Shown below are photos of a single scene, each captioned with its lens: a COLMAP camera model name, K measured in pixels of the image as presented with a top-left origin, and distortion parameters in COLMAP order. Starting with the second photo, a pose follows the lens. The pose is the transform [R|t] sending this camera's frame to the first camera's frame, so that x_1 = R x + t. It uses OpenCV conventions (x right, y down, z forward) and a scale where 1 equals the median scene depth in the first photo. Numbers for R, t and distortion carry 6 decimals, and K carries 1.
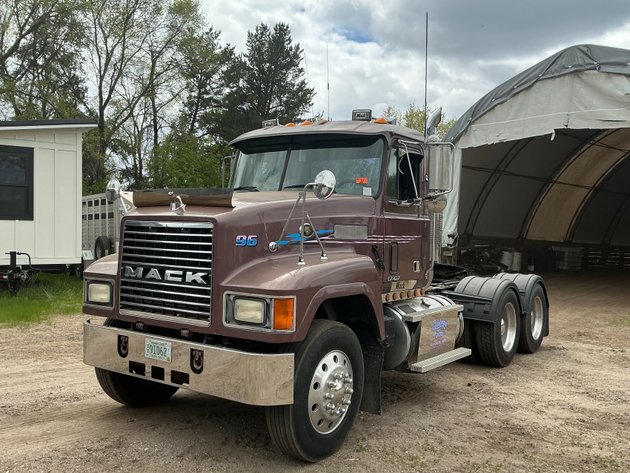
lens RADIAL K [[623.4, 0, 315.0], [0, 623.4, 236.5], [0, 0, 1]] dist [0.012232, -0.019540]
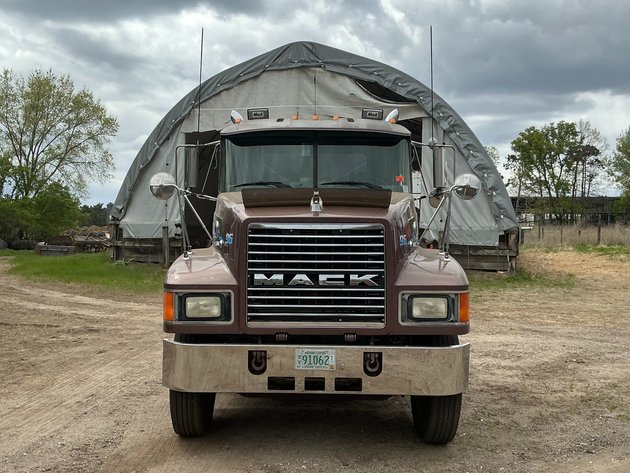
lens RADIAL K [[678.4, 0, 315.0], [0, 678.4, 236.5], [0, 0, 1]] dist [0.024652, 0.016627]
pose [[0.819132, -0.032550, 0.572681, -0.810652], [0.020694, 0.999416, 0.027205, -0.031330], [-0.573232, -0.010434, 0.819327, 0.156172]]
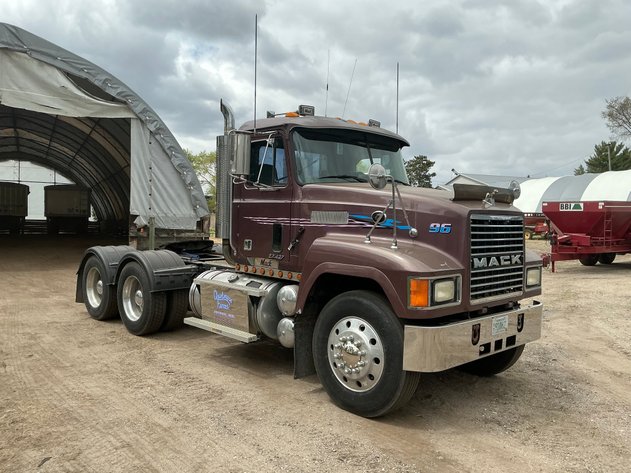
lens RADIAL K [[517.0, 0, 319.7], [0, 517.0, 238.9], [0, 0, 1]] dist [0.059394, -0.109987]
pose [[0.184653, -0.064176, 0.980706, -1.225981], [-0.008328, 0.997728, 0.066858, -0.041017], [-0.982768, -0.020513, 0.183699, 1.124369]]
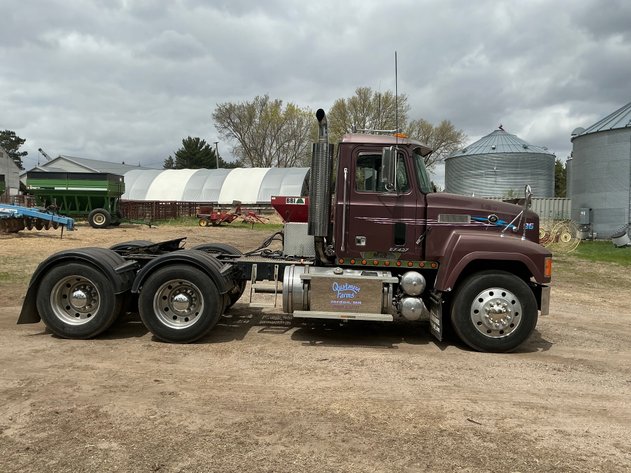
lens RADIAL K [[512.0, 0, 313.8], [0, 512.0, 260.4], [0, 0, 1]] dist [0.075249, -0.112579]
pose [[-0.546509, -0.119134, 0.828936, -1.164561], [-0.039013, 0.992377, 0.116903, -0.050474], [-0.836544, 0.031550, -0.546990, 2.331242]]
